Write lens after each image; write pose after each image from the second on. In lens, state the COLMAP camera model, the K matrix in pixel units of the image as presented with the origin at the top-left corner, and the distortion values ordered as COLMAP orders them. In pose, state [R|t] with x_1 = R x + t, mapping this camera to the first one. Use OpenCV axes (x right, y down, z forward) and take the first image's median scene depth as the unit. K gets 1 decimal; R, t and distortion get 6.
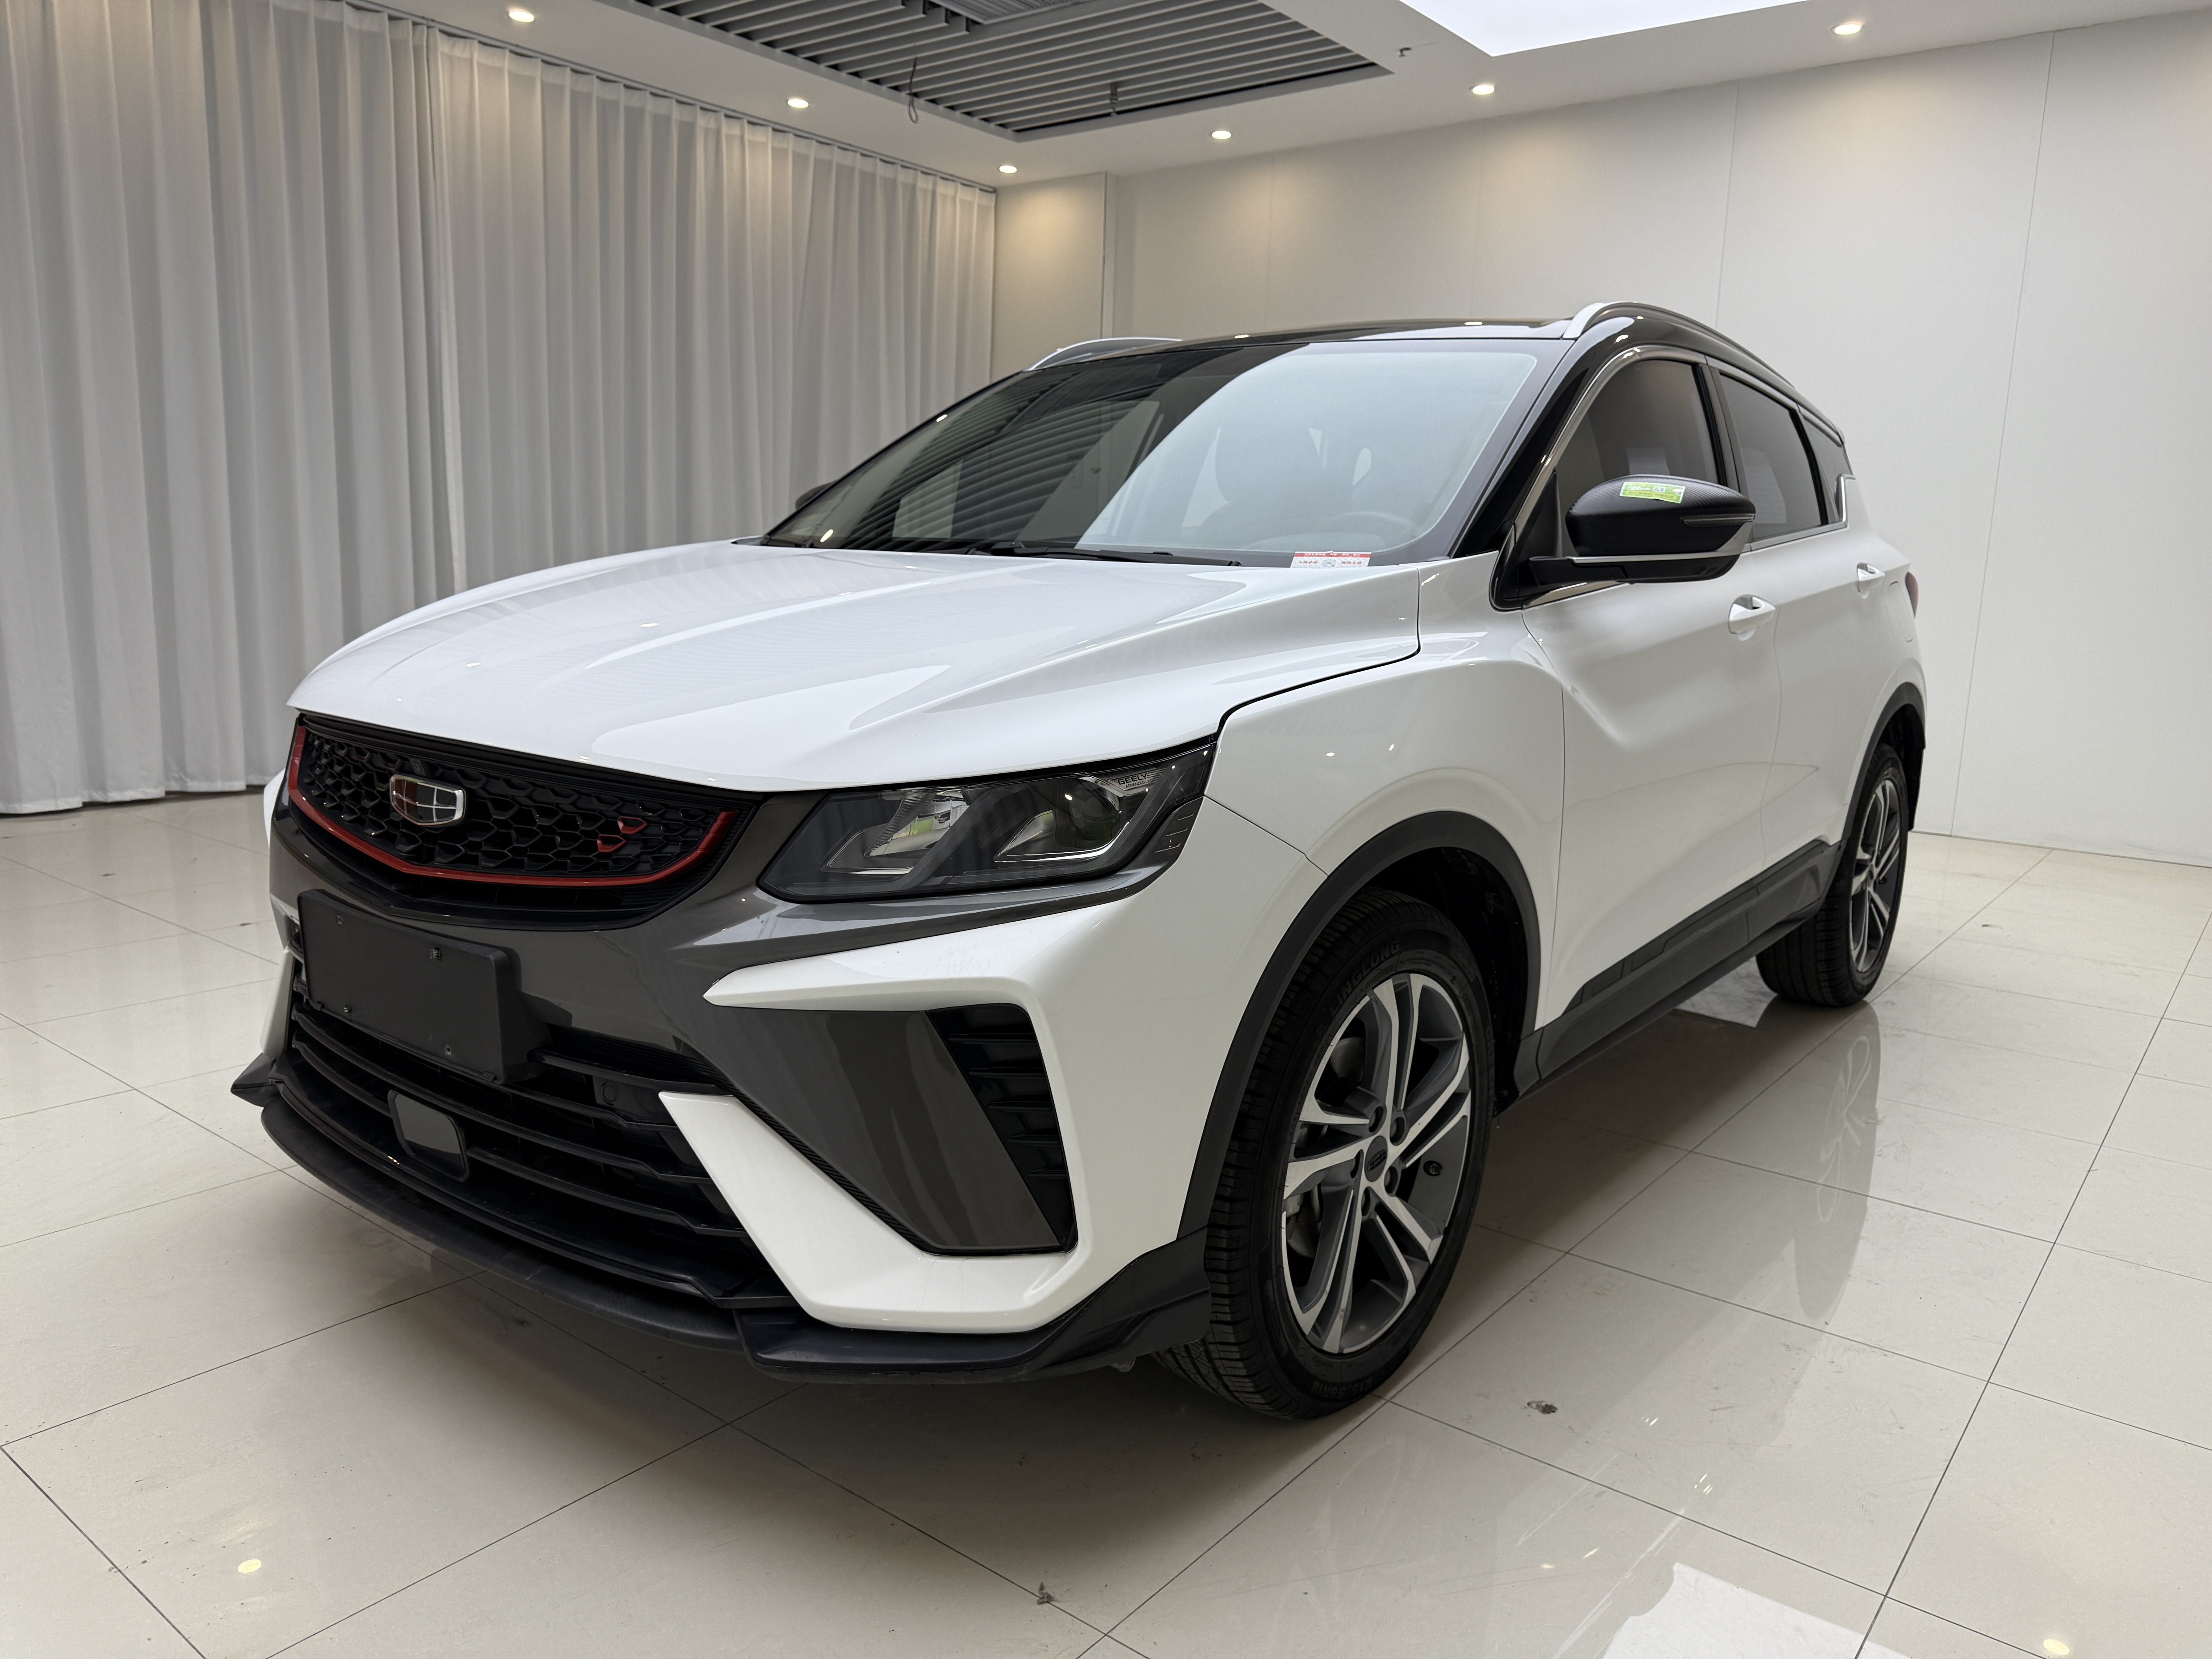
lens RADIAL K [[1579.6, 0, 1106.0], [0, 1579.6, 829.5], [0, 0, 1]] dist [0.015259, -0.013732]
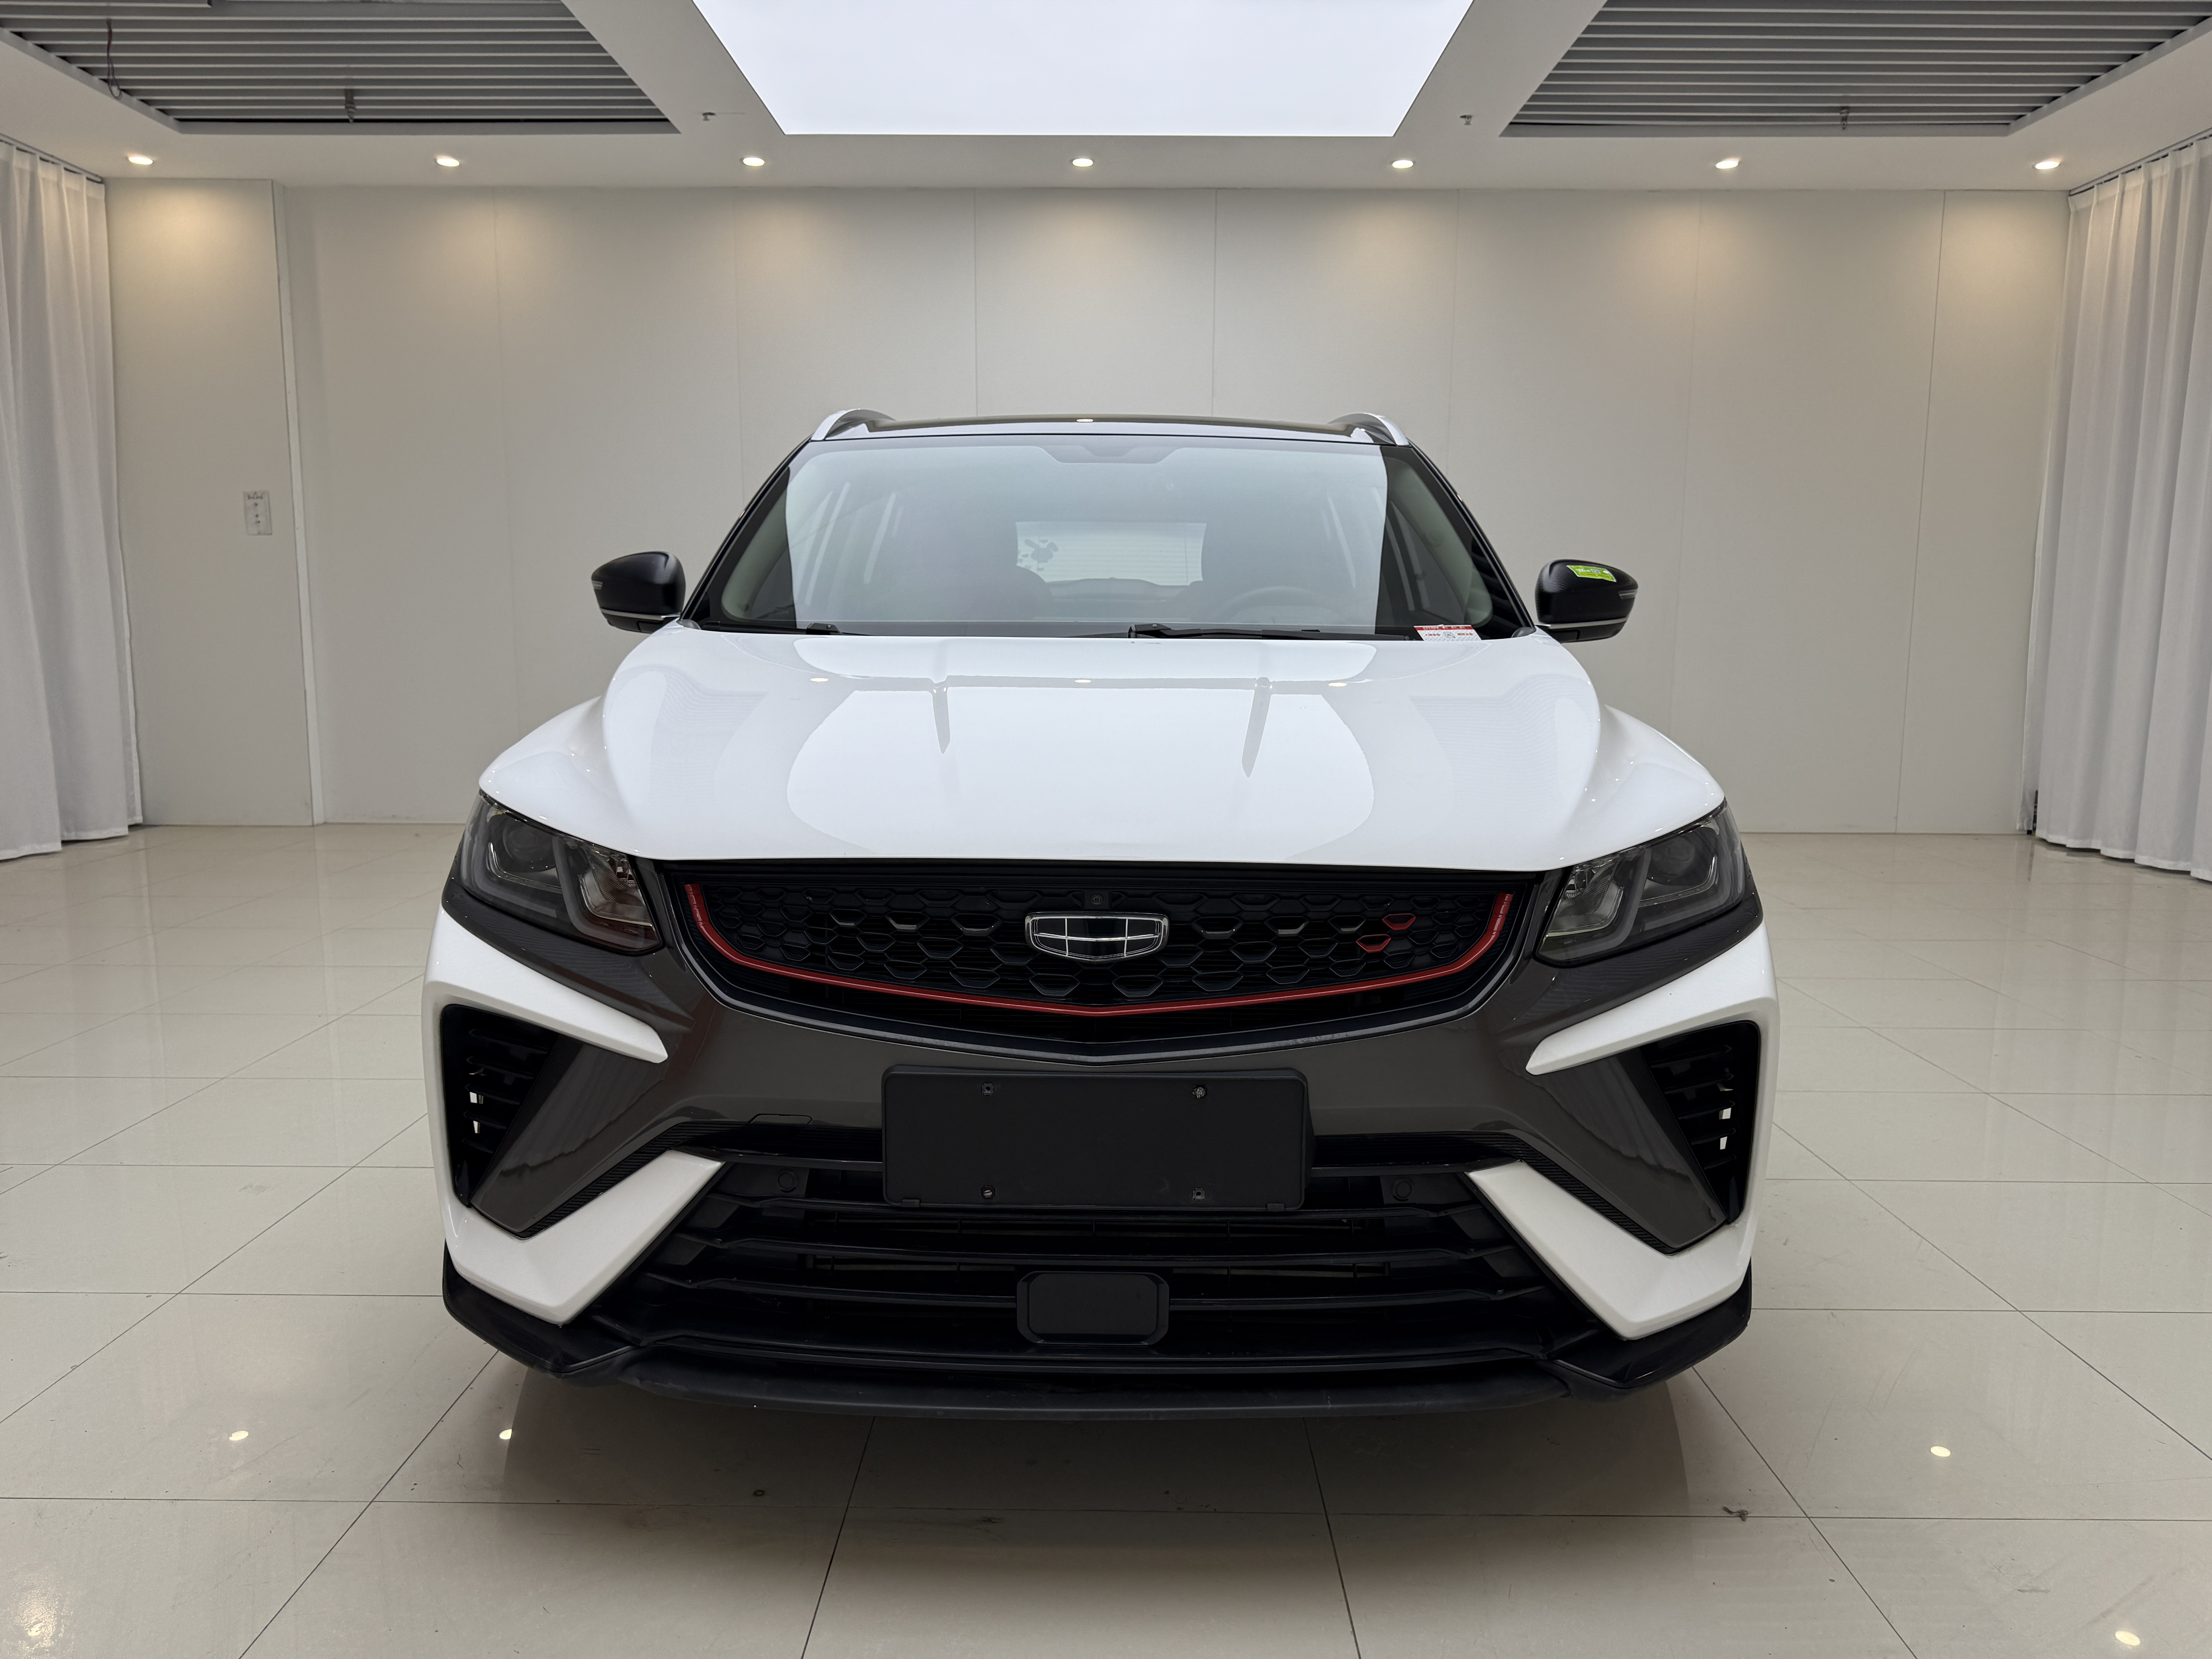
lens RADIAL K [[1579.6, 0, 1106.0], [0, 1579.6, 829.5], [0, 0, 1]] dist [0.015259, -0.013732]
pose [[0.797070, -0.106119, 0.594490, -0.964418], [0.122124, 0.992424, 0.013414, -0.090265], [-0.591409, 0.061910, 0.803991, 0.267470]]
